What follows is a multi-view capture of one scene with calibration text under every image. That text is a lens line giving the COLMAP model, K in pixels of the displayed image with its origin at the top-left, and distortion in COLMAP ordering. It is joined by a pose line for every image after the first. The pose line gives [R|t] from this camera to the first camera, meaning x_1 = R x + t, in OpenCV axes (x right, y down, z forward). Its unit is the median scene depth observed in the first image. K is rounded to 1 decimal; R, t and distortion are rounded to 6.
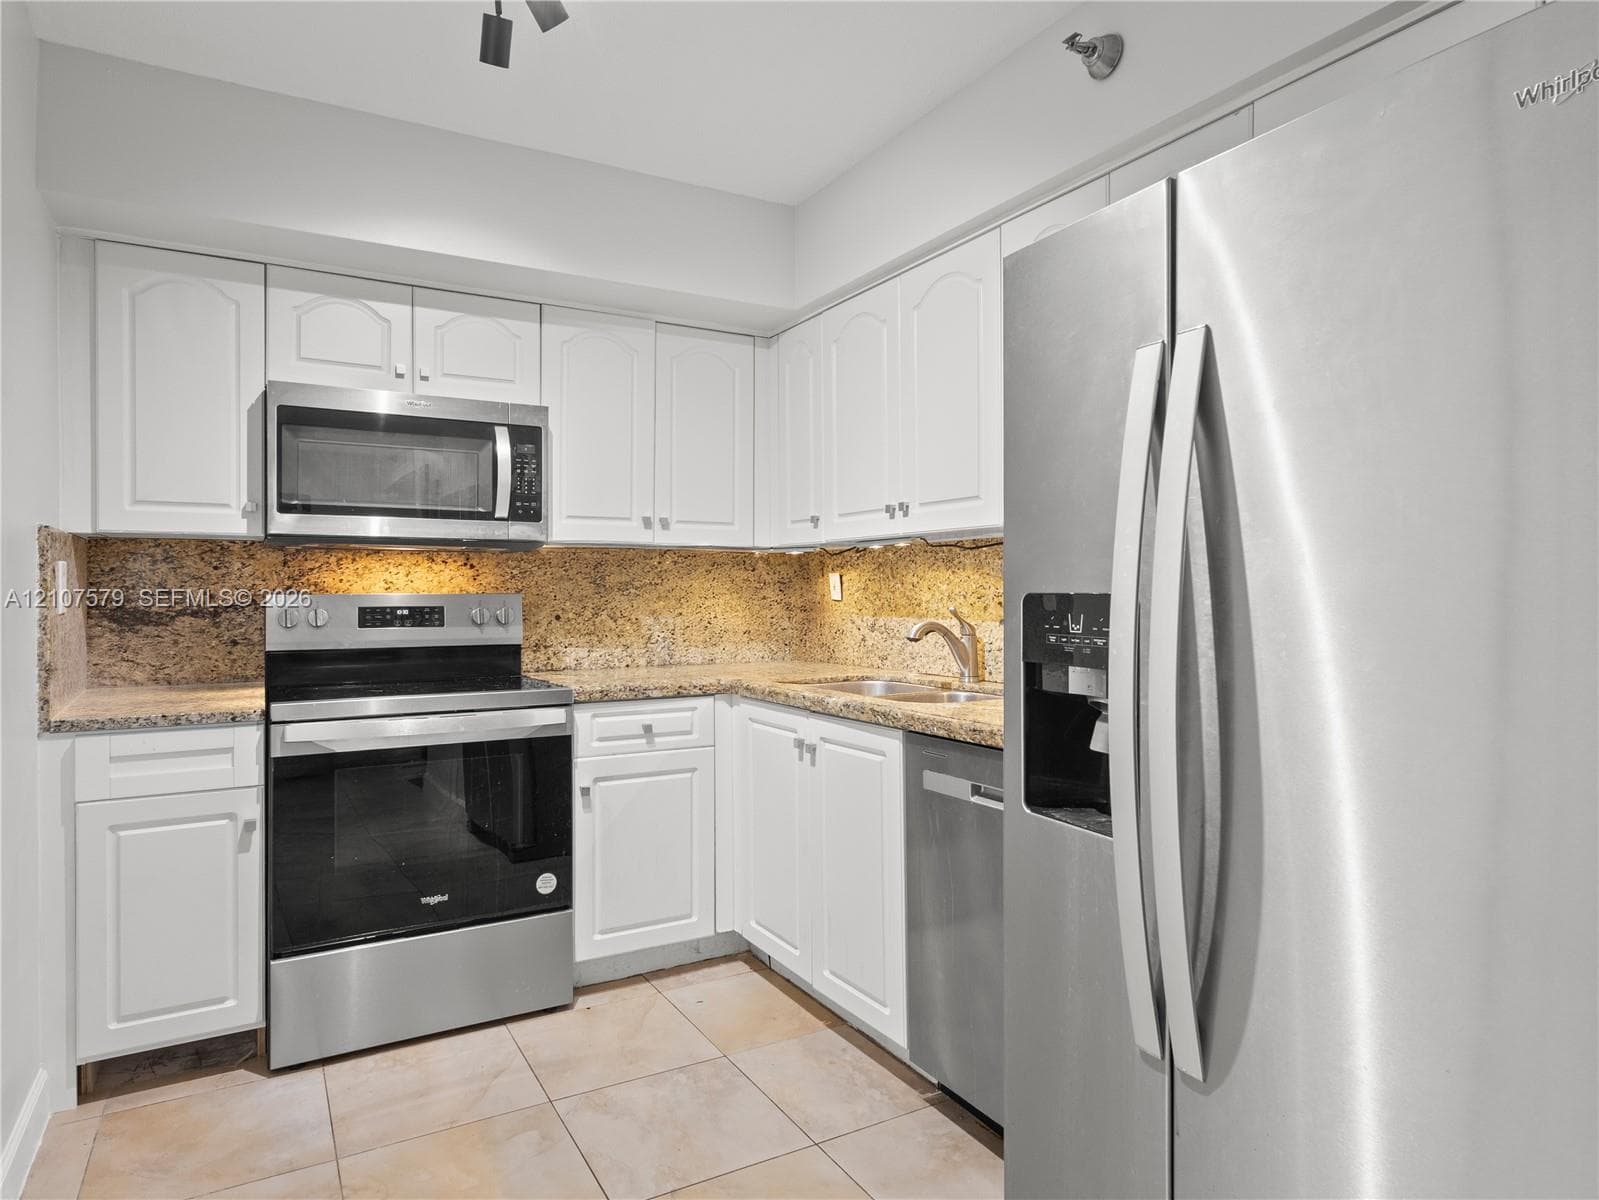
lens RADIAL K [[965.8, 0, 796.7], [0, 965.8, 589.4], [0, 0, 1]] dist [0.005109, 0.002685]
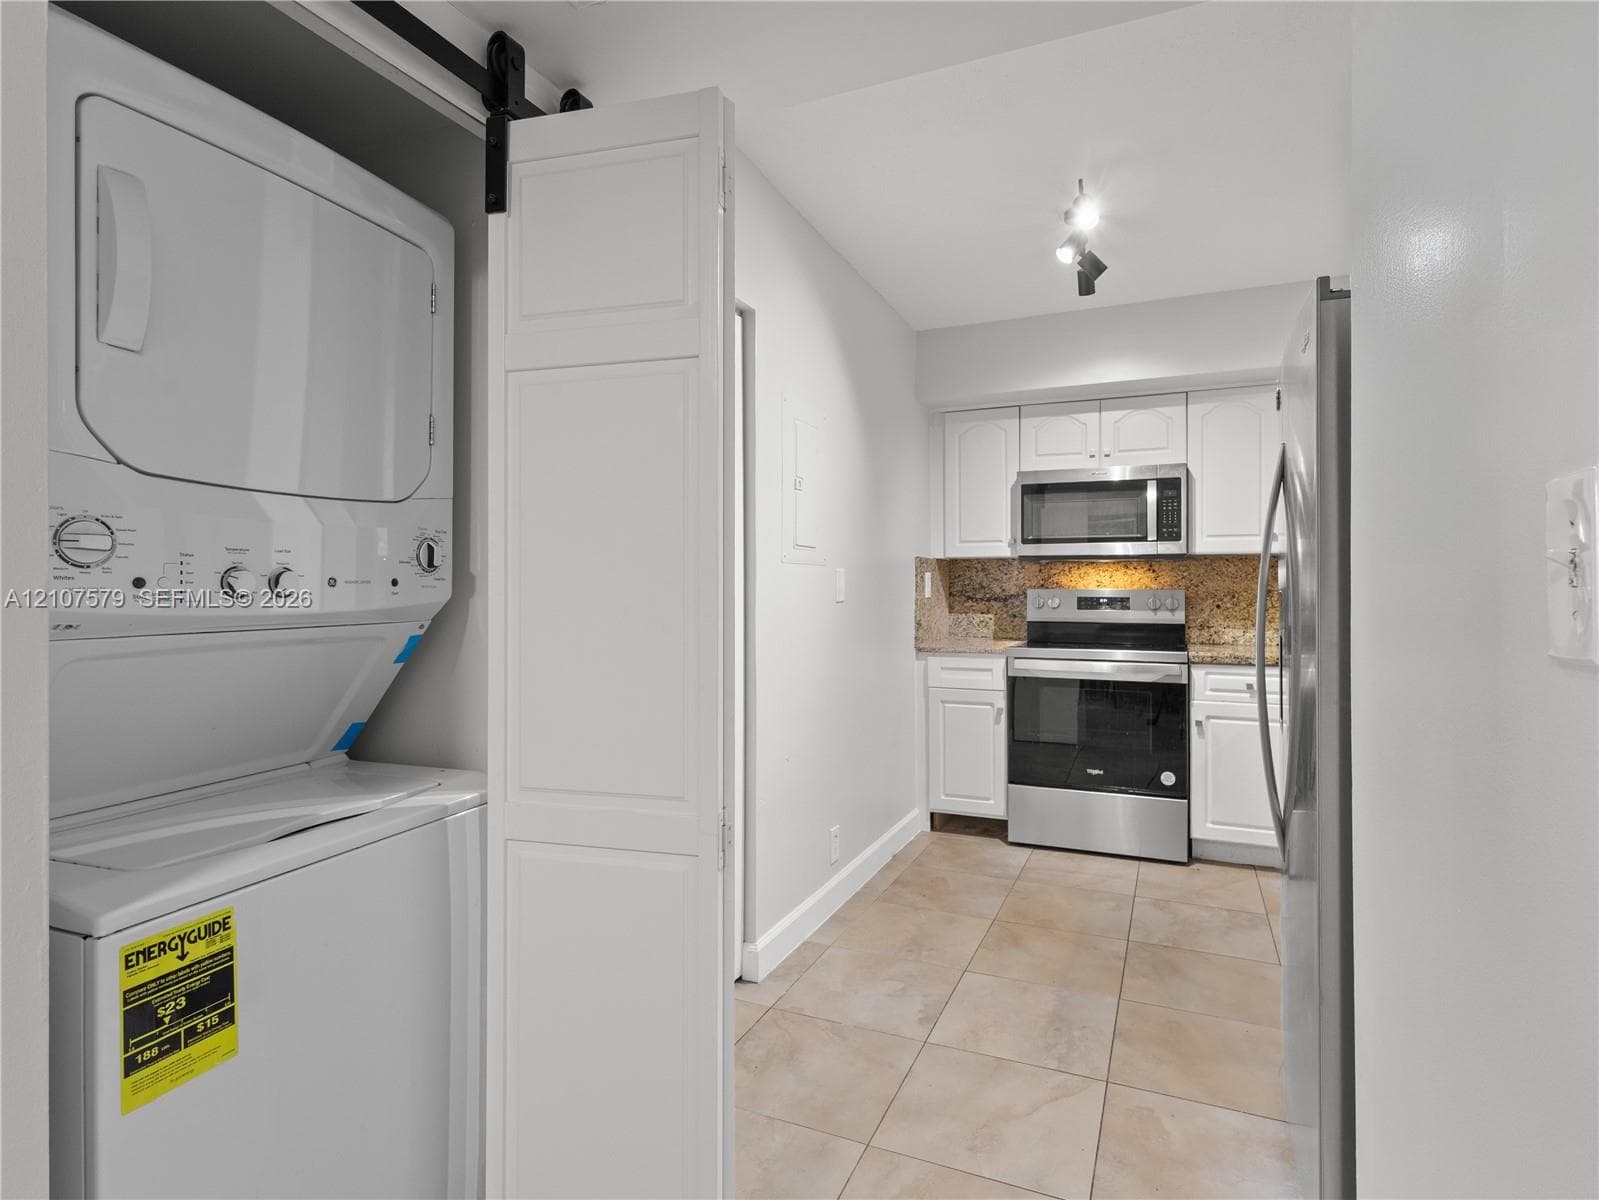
lens RADIAL K [[846.9, 0, 797.1], [0, 846.9, 584.5], [0, 0, 1]] dist [0.004972, 0.001777]
pose [[0.594937, 0.000906, -0.803772, 0.455713], [-0.000264, 1.000000, 0.000931, -0.004461], [0.803772, -0.000342, 0.594937, -0.263385]]
